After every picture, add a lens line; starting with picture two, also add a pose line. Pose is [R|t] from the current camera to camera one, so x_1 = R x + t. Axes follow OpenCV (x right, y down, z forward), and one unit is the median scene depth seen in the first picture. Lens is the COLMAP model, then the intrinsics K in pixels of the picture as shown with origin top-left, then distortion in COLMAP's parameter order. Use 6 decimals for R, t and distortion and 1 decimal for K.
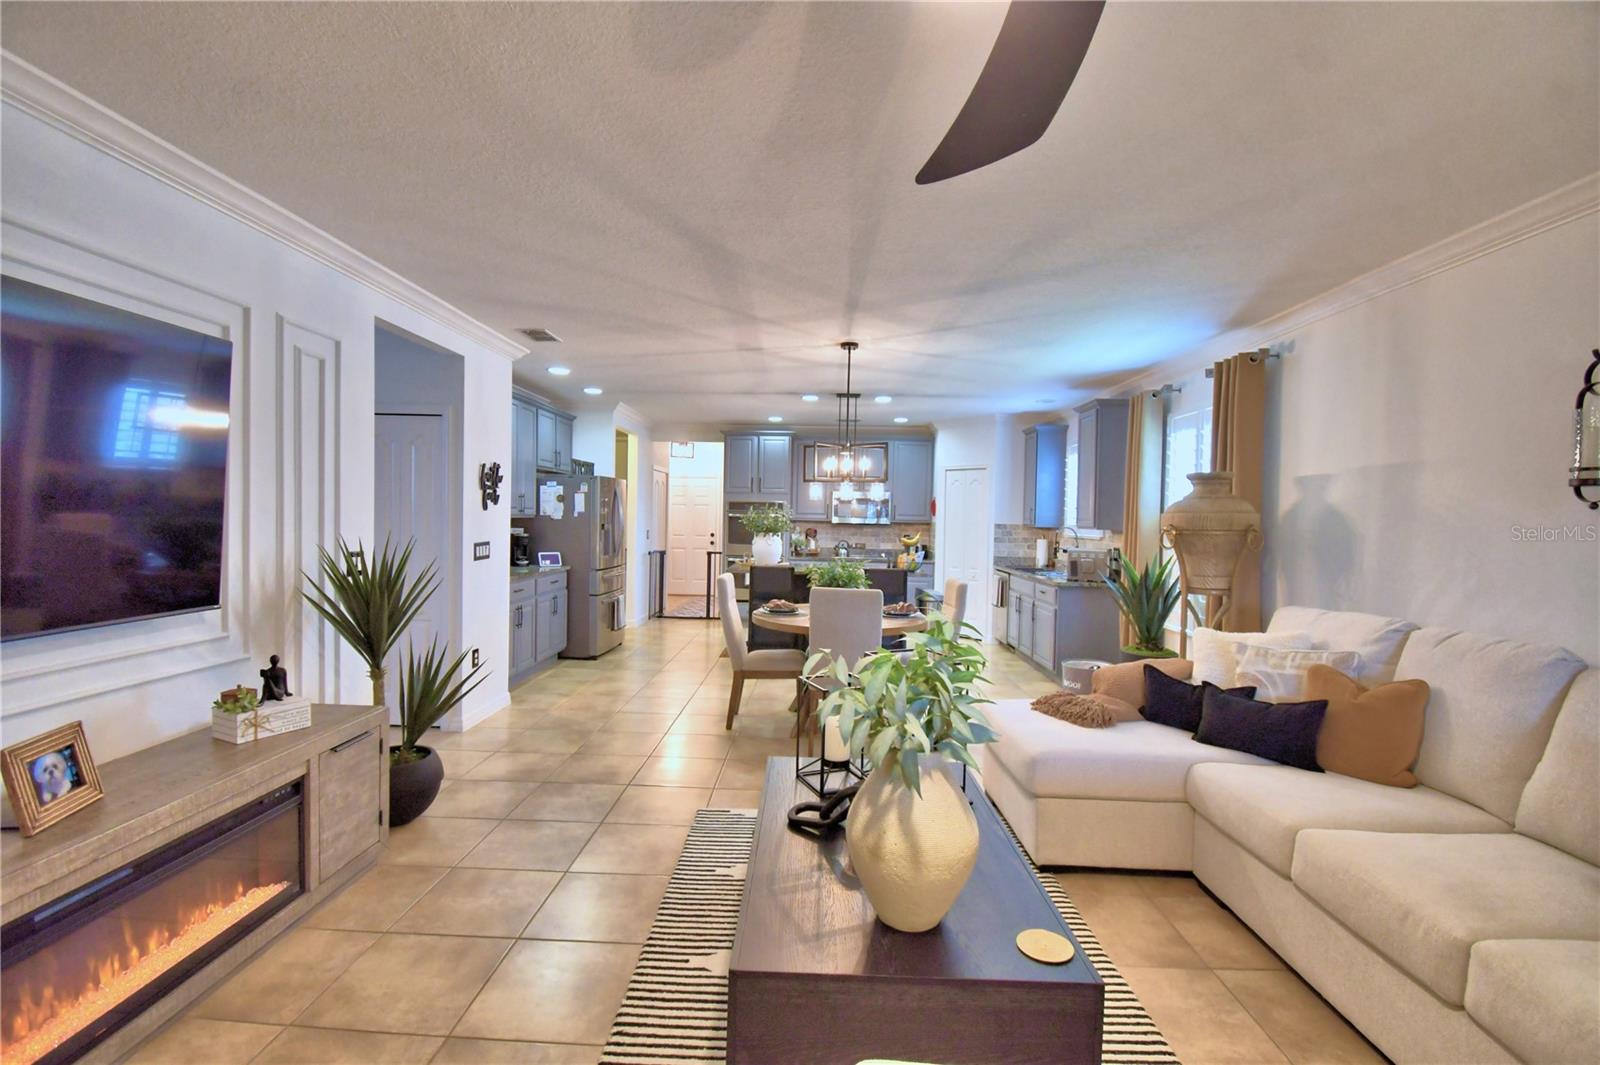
lens RADIAL K [[707.7, 0, 800.0], [0, 707.7, 532.5], [0, 0, 1]] dist [0.020632, -0.028817]
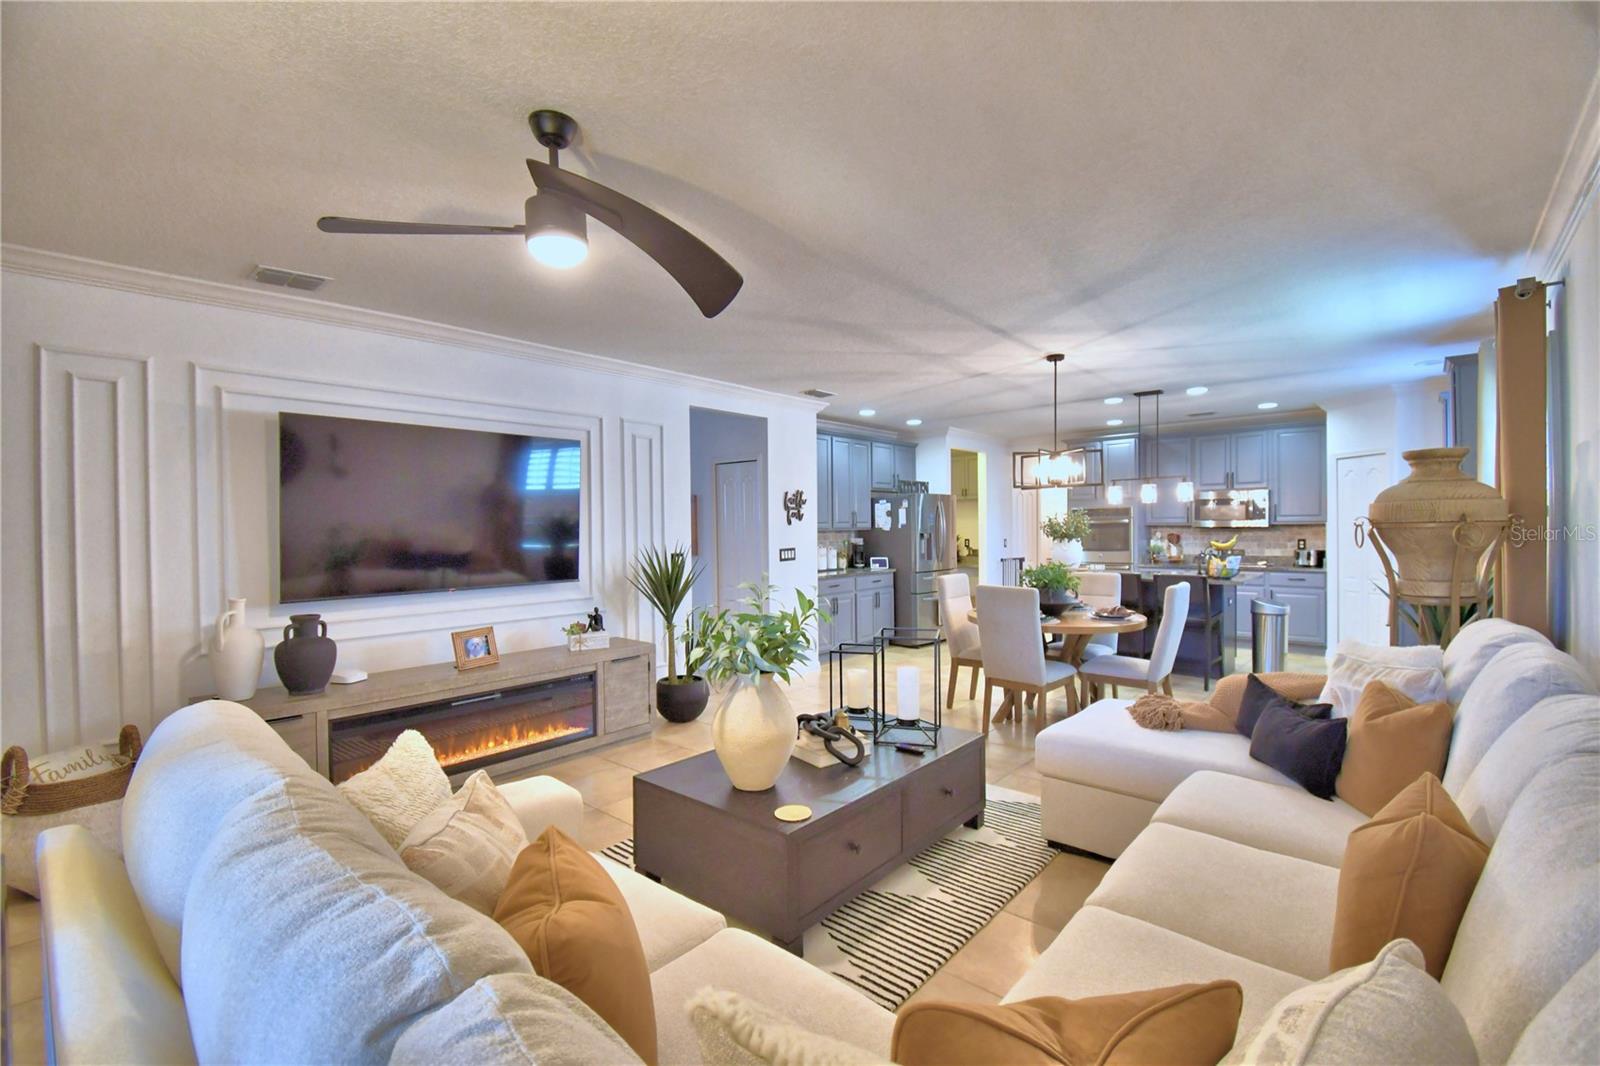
lens RADIAL K [[690.7, 0, 794.4], [0, 690.7, 531.0], [0, 0, 1]] dist [0.022140, -0.026461]
pose [[0.772187, -0.025384, -0.634888, 0.441621], [0.012759, 0.999620, -0.024448, 0.013716], [0.635267, 0.010778, 0.772217, -0.035255]]
